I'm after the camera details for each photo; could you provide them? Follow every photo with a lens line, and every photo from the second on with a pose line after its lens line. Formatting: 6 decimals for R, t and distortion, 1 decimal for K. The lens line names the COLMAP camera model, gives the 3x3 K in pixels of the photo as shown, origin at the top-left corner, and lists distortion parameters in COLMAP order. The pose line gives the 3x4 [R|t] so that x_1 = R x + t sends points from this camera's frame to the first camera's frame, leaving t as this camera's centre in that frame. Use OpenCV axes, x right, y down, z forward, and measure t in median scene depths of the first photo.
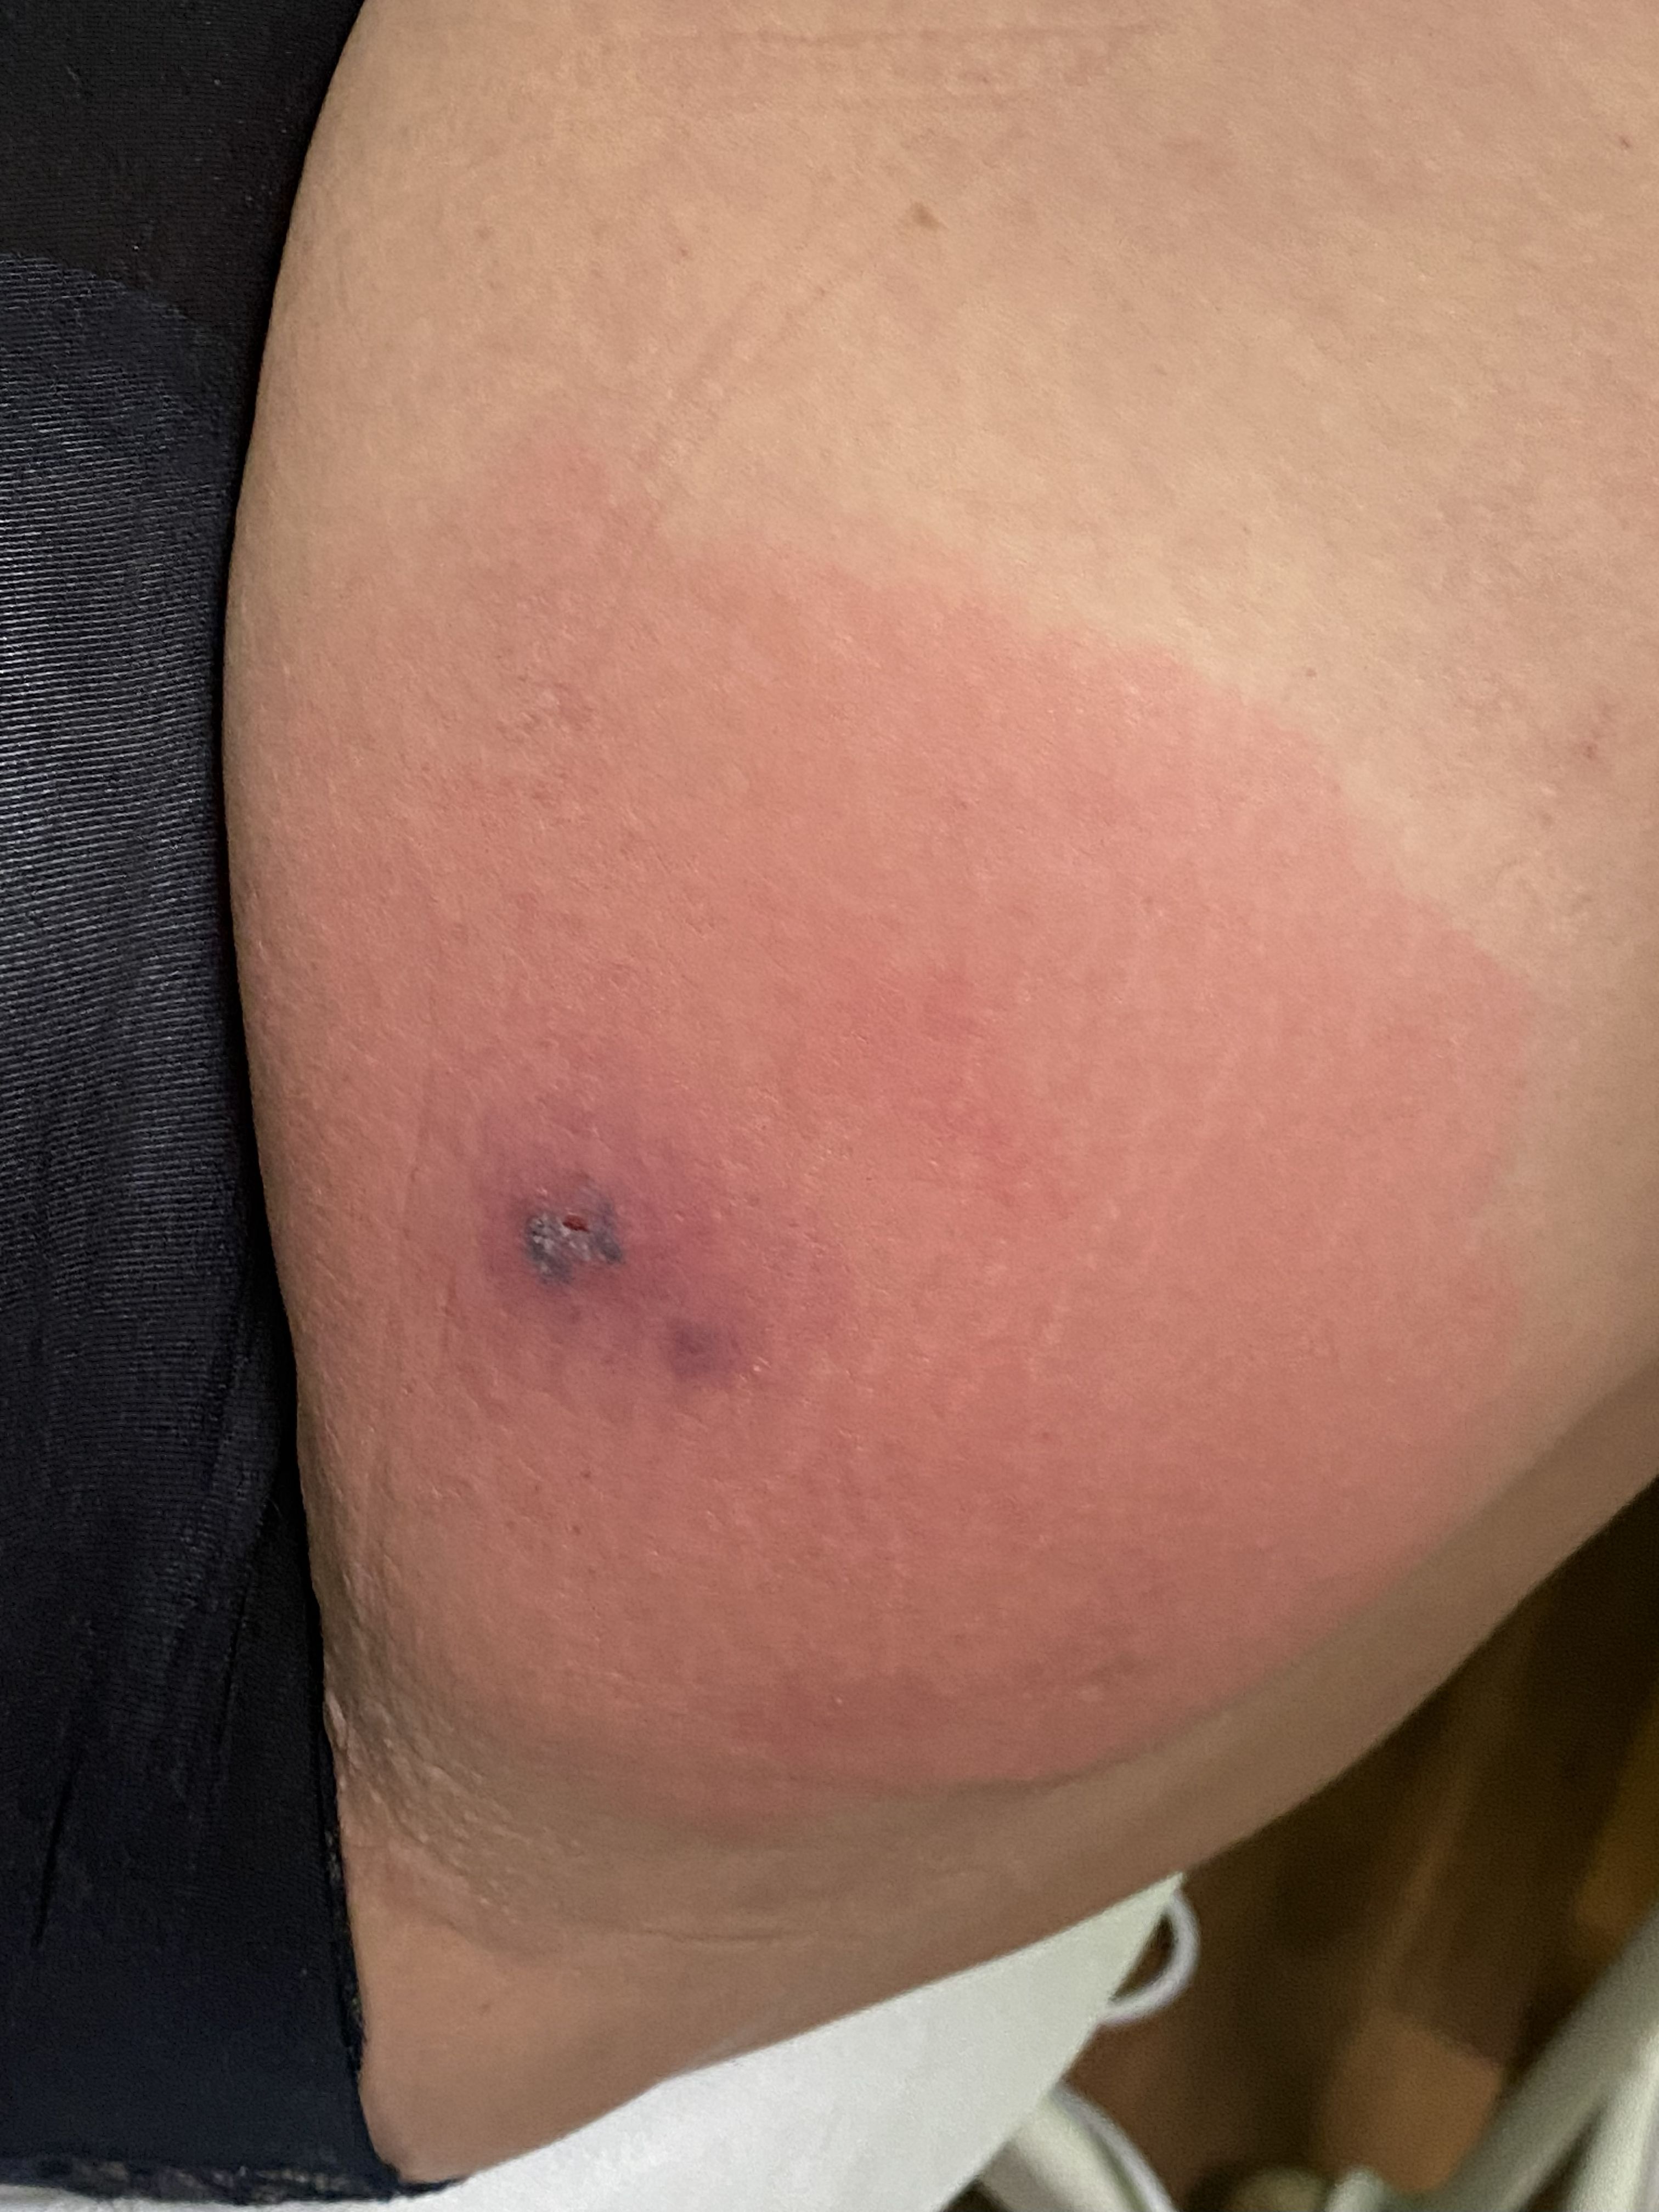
lens RADIAL K [[3417.8, 0, 824.8], [0, 3417.8, 1106.0], [0, 0, 1]] dist [0.074943, 0.000000]
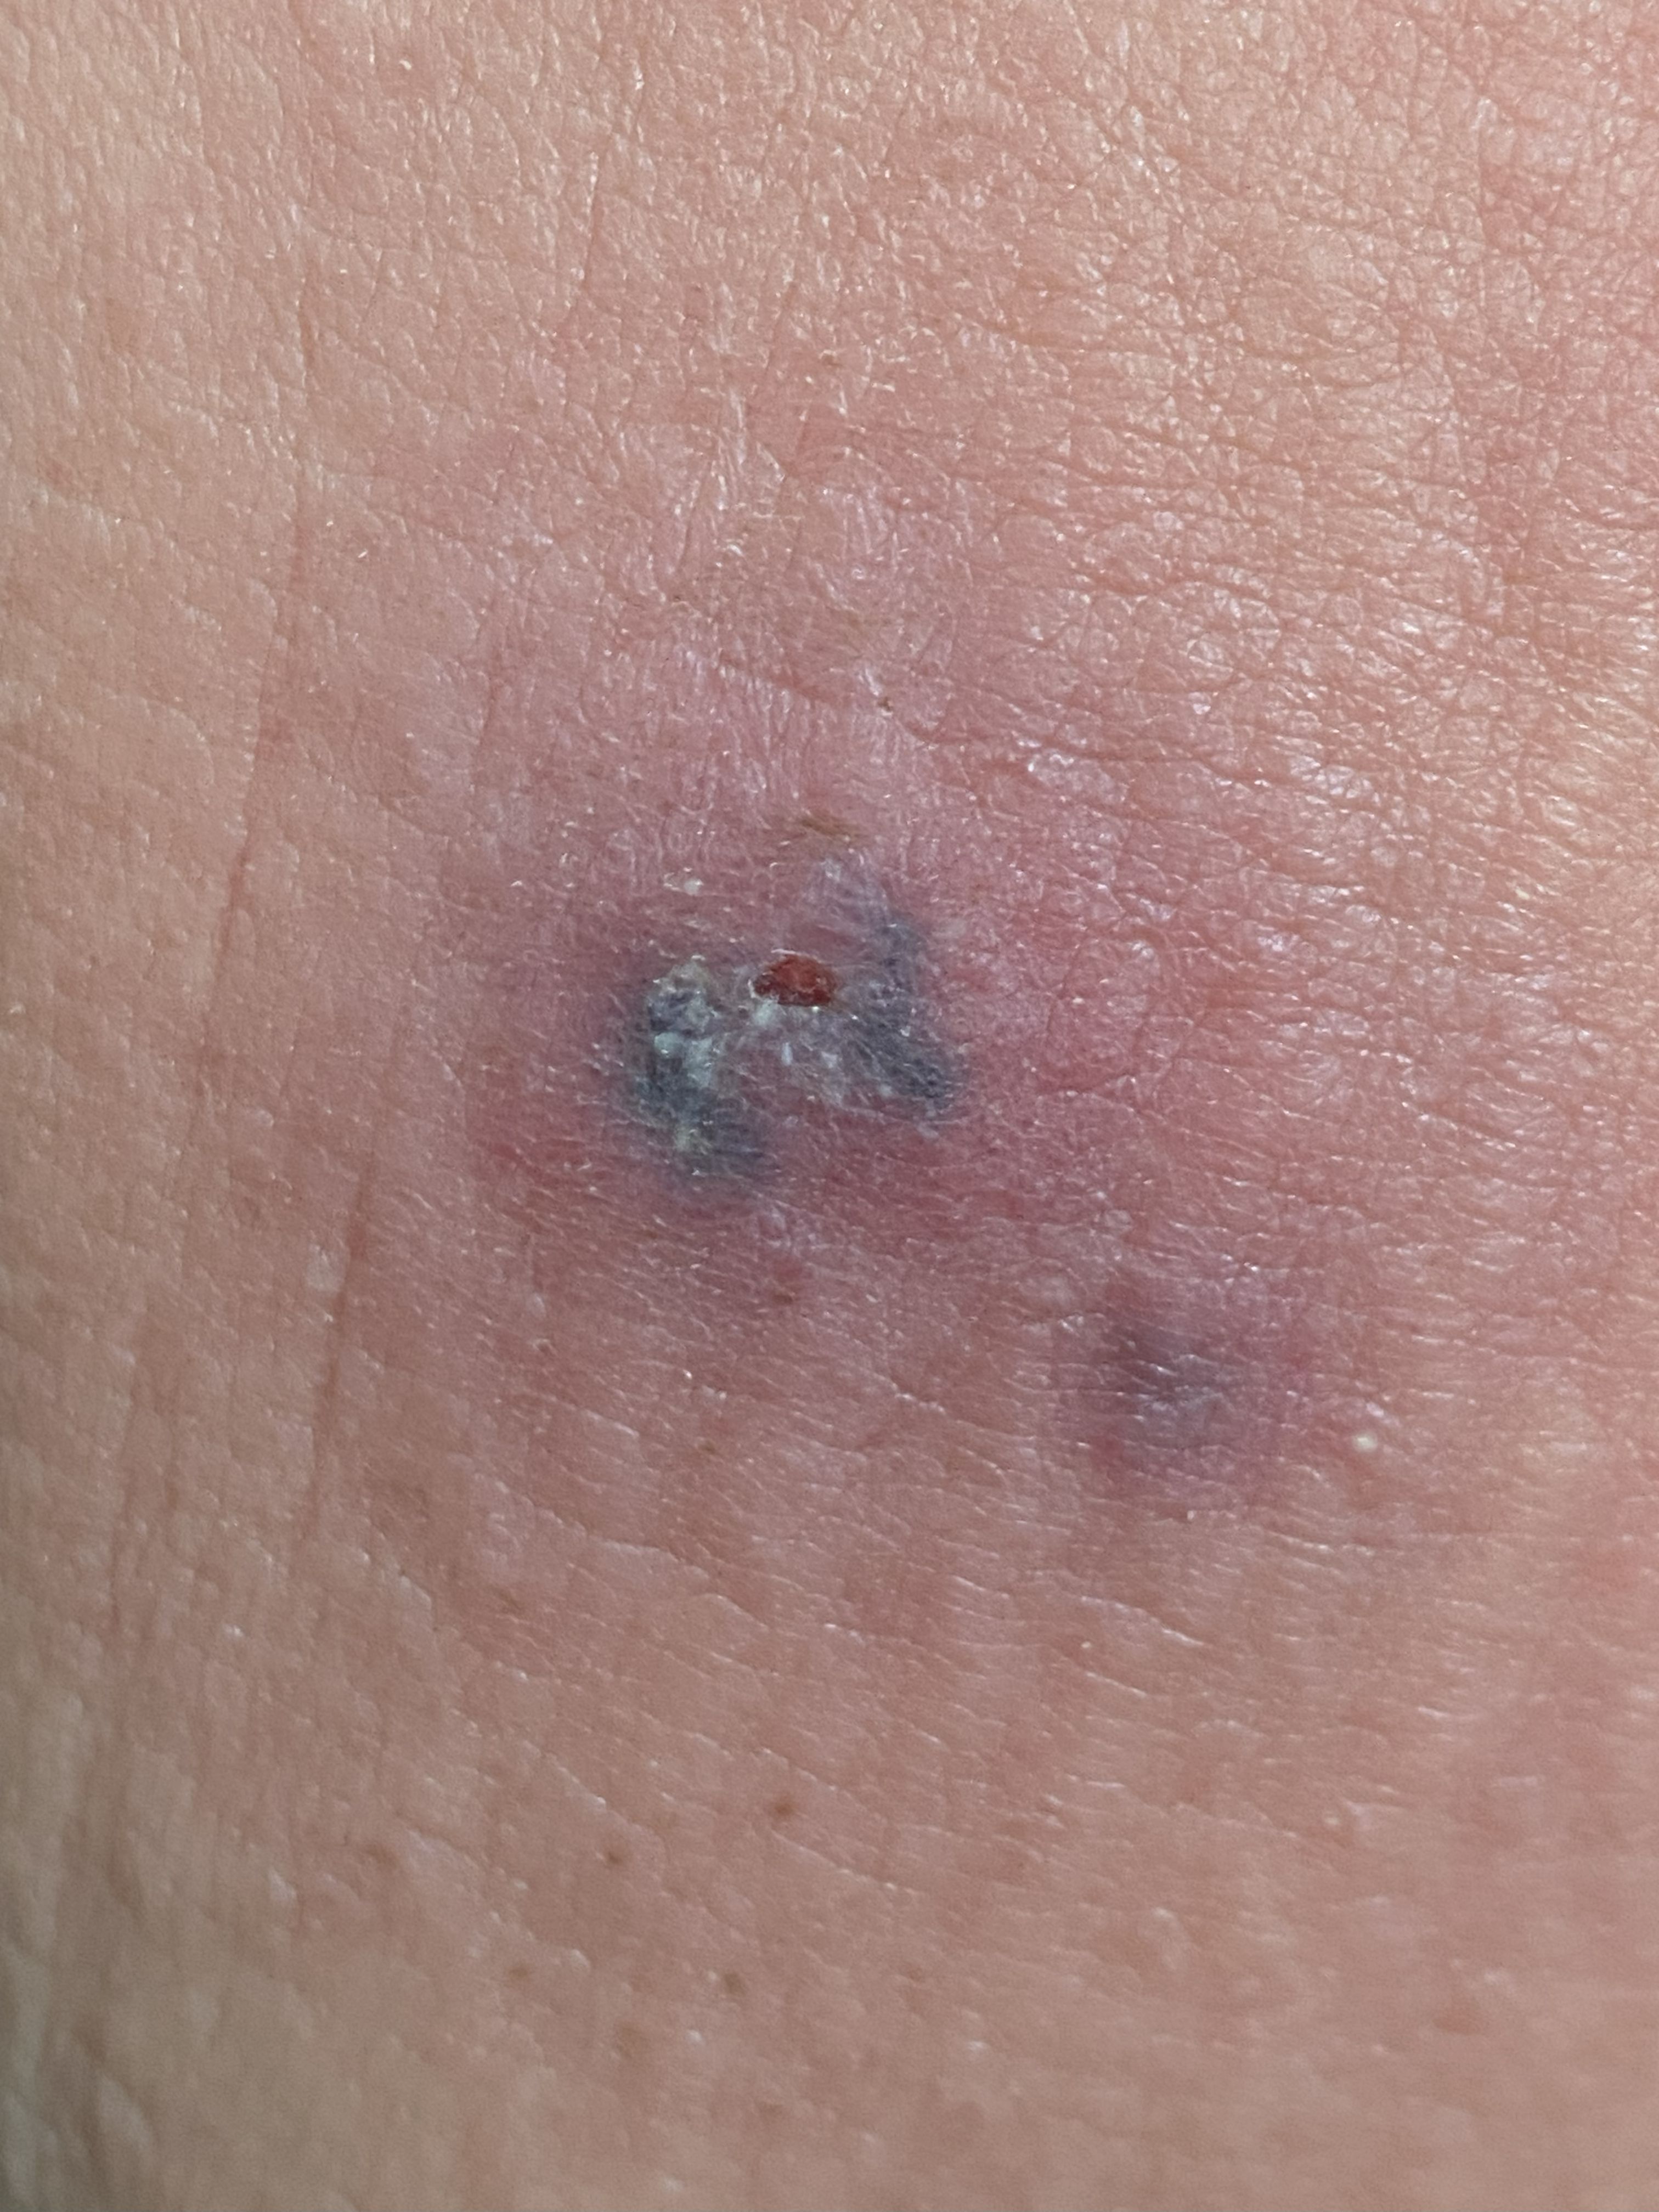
lens RADIAL K [[3283.9, 0, 596.8], [0, 3283.9, 1234.3], [0, 0, 1]] dist [-0.006152, 0.000000]
pose [[0.989437, -0.011618, 0.144497, -0.129264], [0.024662, 0.995743, -0.088807, 0.079843], [-0.142850, 0.091433, 0.985512, 0.682969]]
